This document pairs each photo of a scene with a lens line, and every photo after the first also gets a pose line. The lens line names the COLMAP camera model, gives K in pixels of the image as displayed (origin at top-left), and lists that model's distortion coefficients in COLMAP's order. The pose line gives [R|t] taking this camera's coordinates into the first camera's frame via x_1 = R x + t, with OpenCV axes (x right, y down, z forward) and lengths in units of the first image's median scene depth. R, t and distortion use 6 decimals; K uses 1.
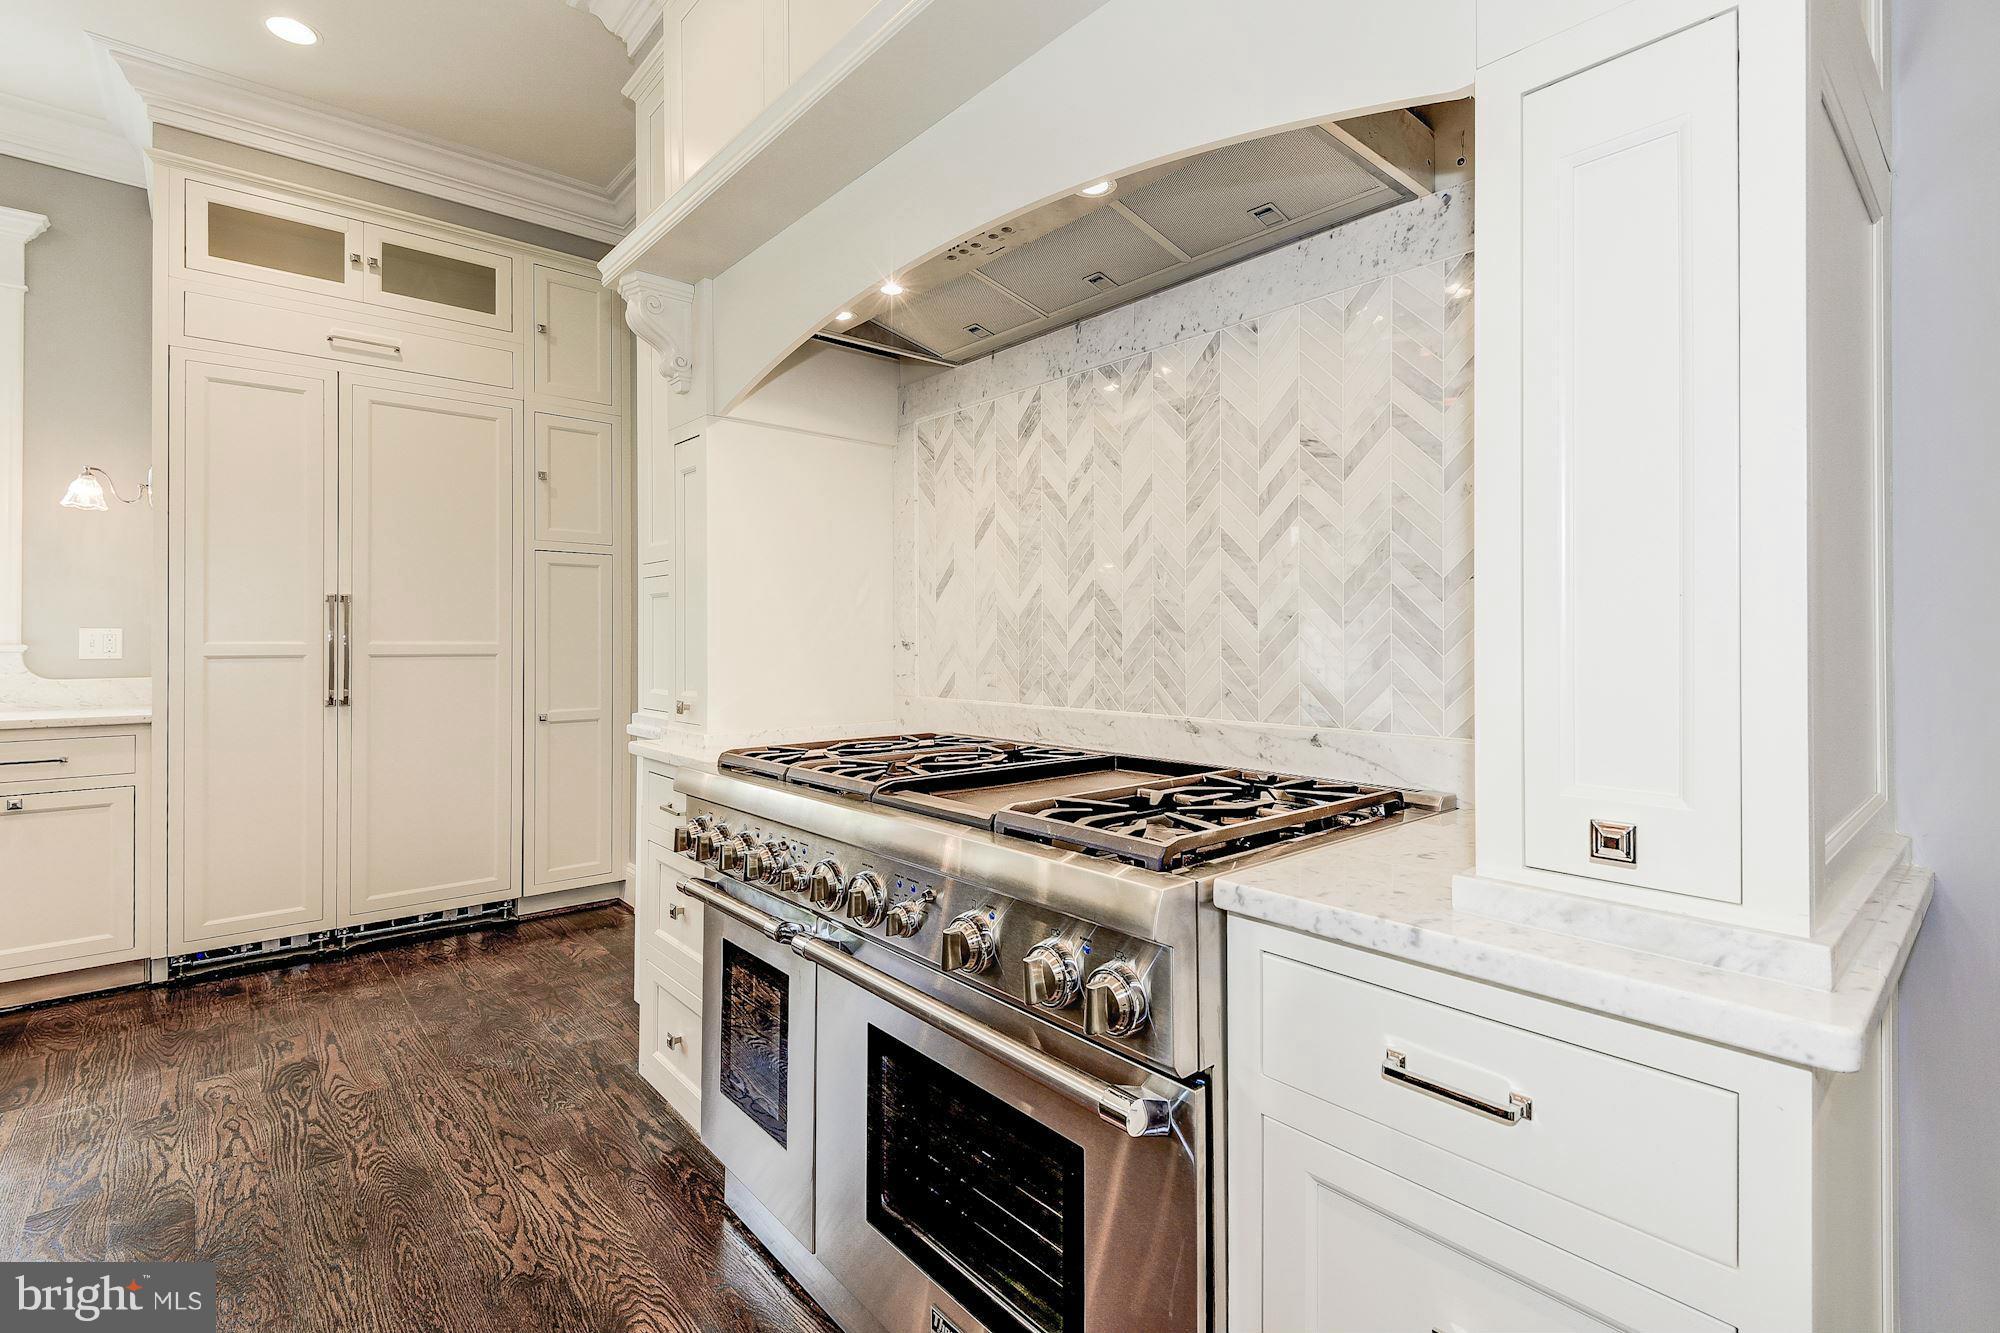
lens RADIAL K [[916.3, 0, 995.4], [0, 916.3, 641.5], [0, 0, 1]] dist [0.012109, -0.003234]
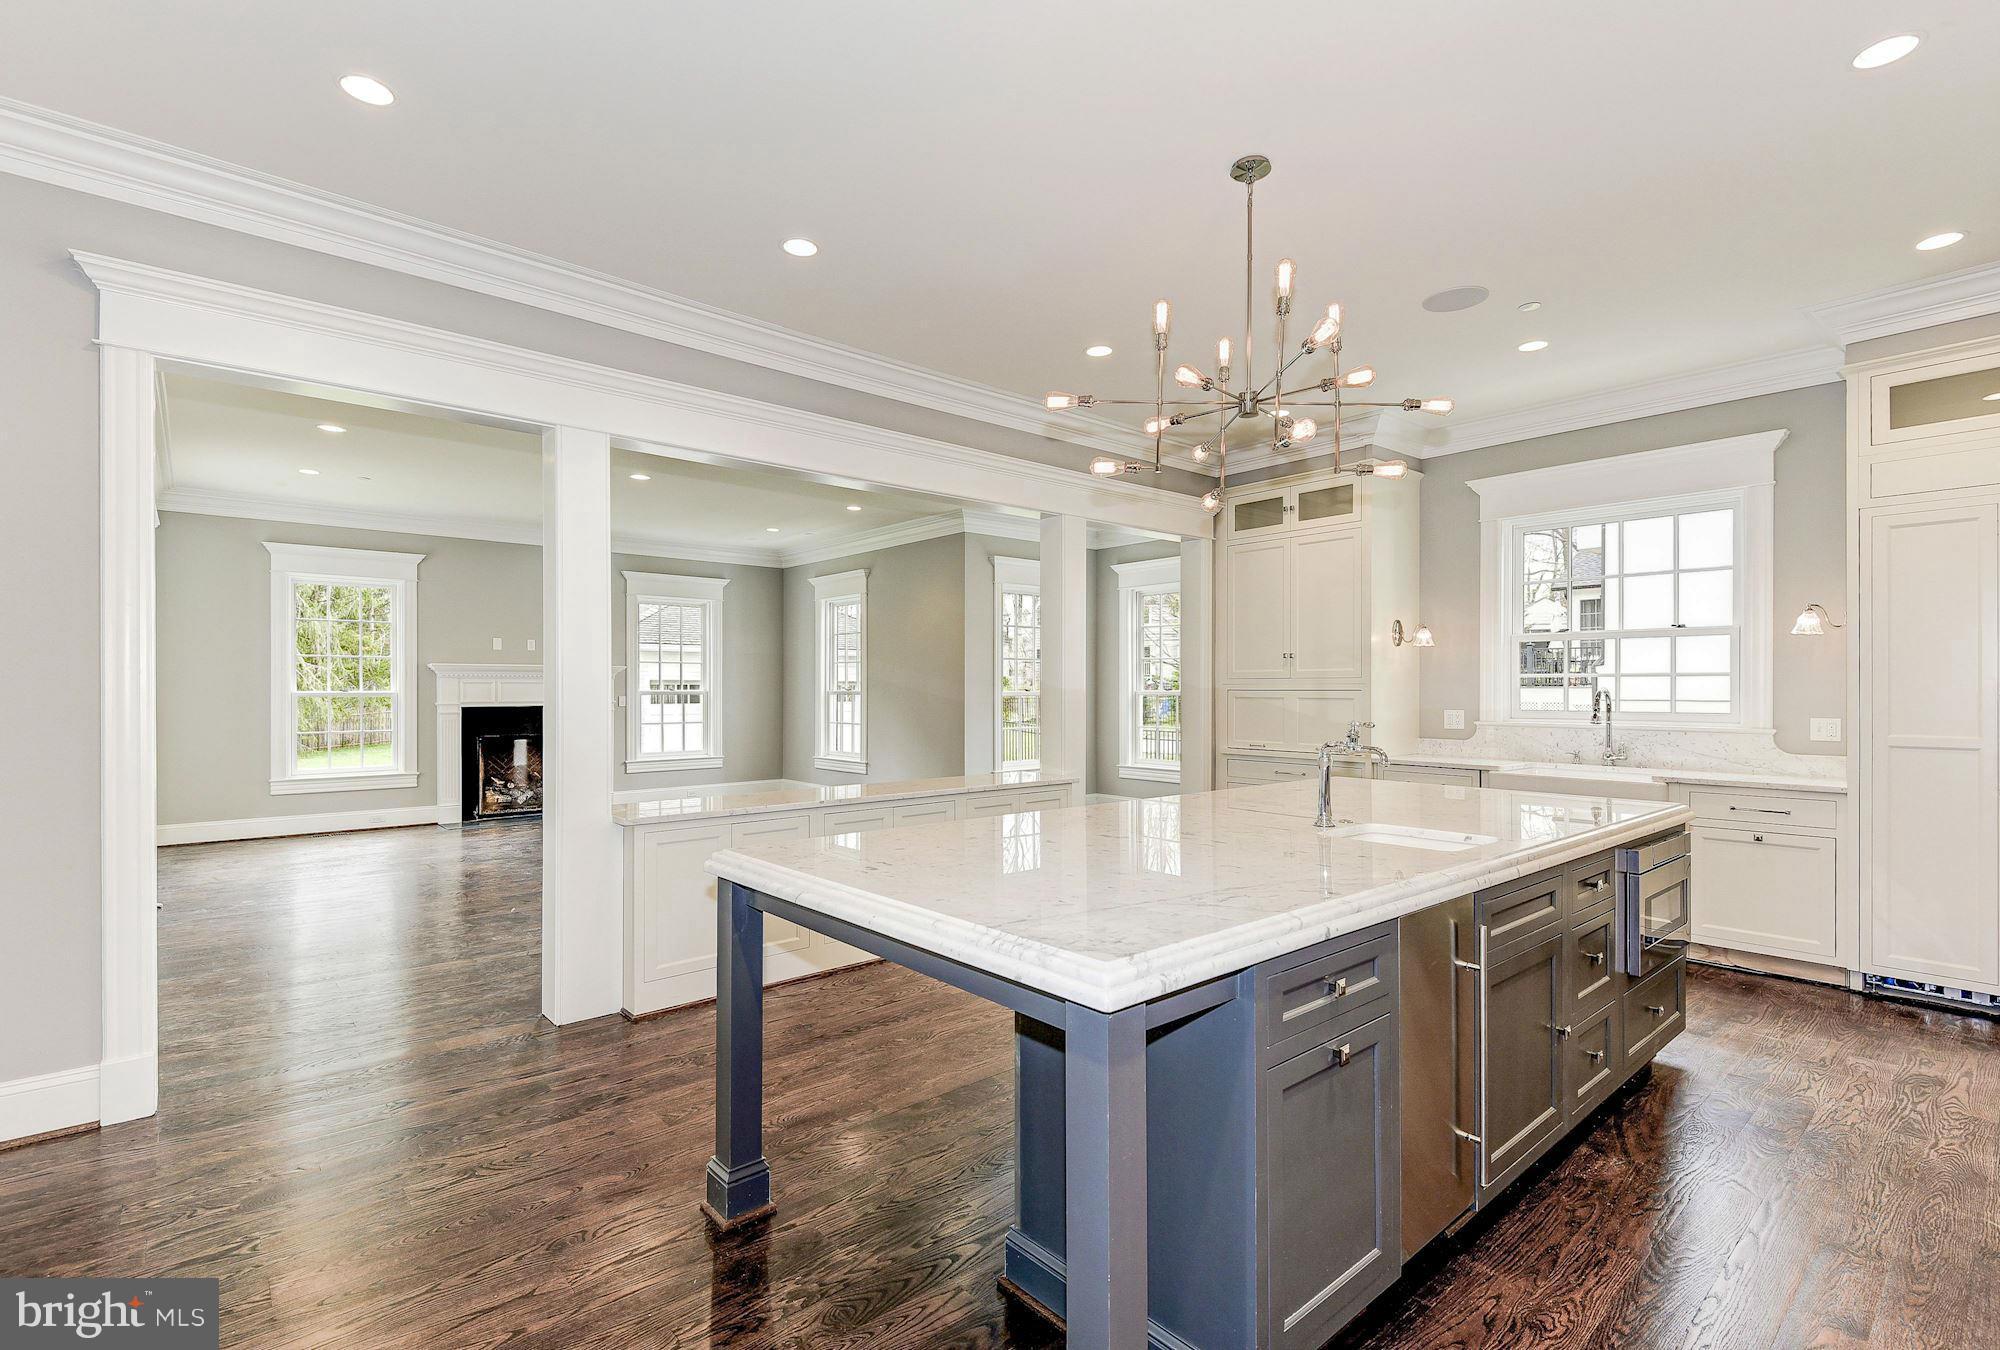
lens RADIAL K [[906.6, 0, 999.8], [0, 906.6, 687.2], [0, 0, 1]] dist [0.012763, -0.001894]
pose [[-0.006597, -0.004204, -0.999969, 0.511446], [0.000941, 0.999991, -0.004210, -0.074197], [0.999978, -0.000968, -0.006593, -0.267725]]
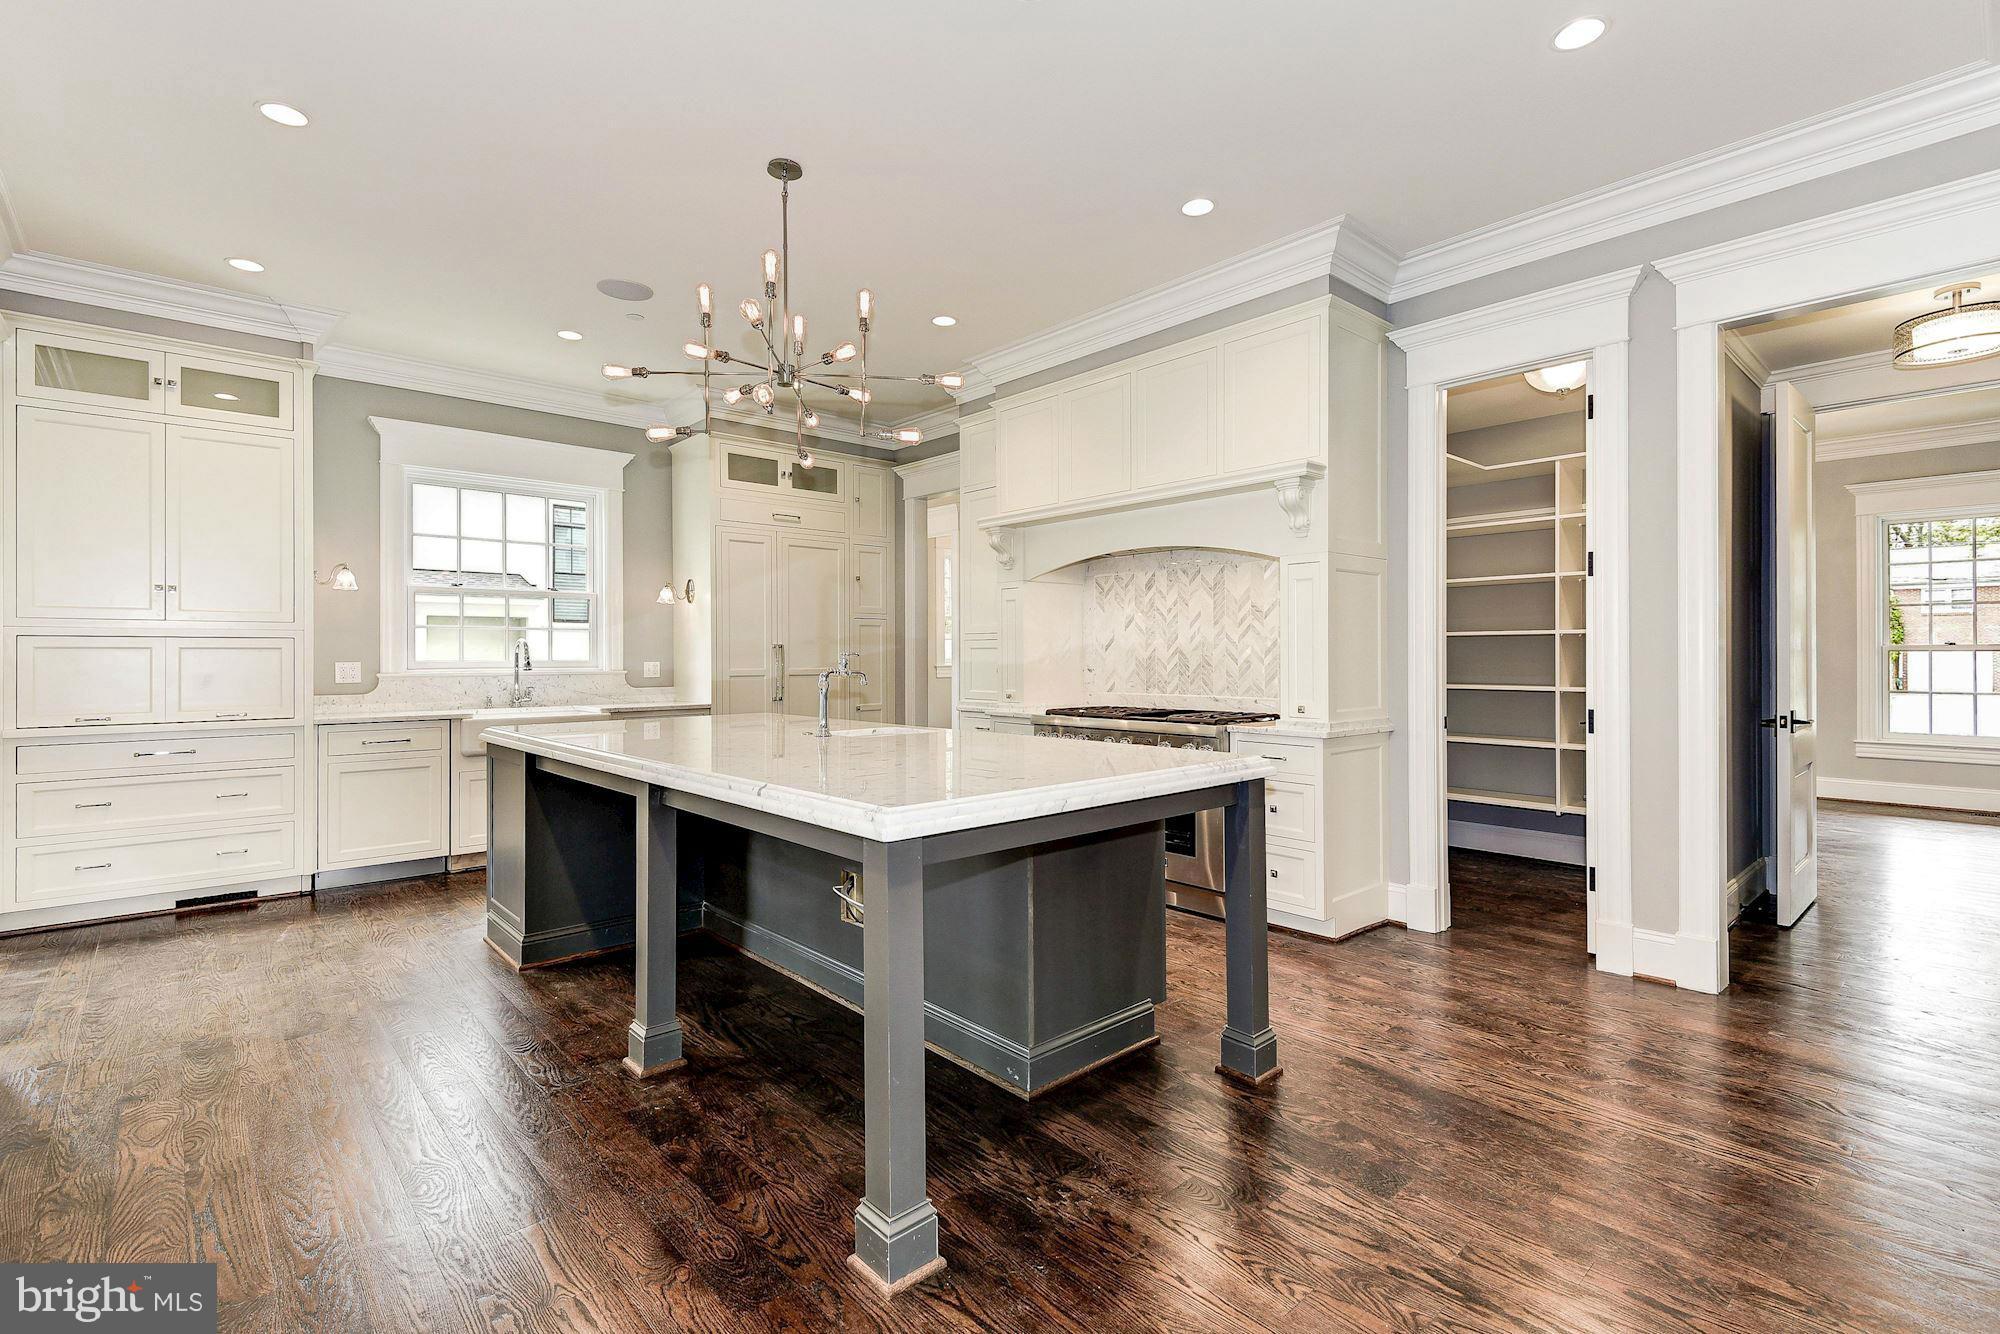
lens RADIAL K [[916.3, 0, 992.8], [0, 916.3, 661.5], [0, 0, 1]] dist [0.012109, -0.003234]
pose [[0.999972, -0.005046, 0.005511, -0.338830], [0.005001, 0.999954, 0.008186, -0.036007], [-0.005552, -0.008158, 0.999951, -1.269777]]
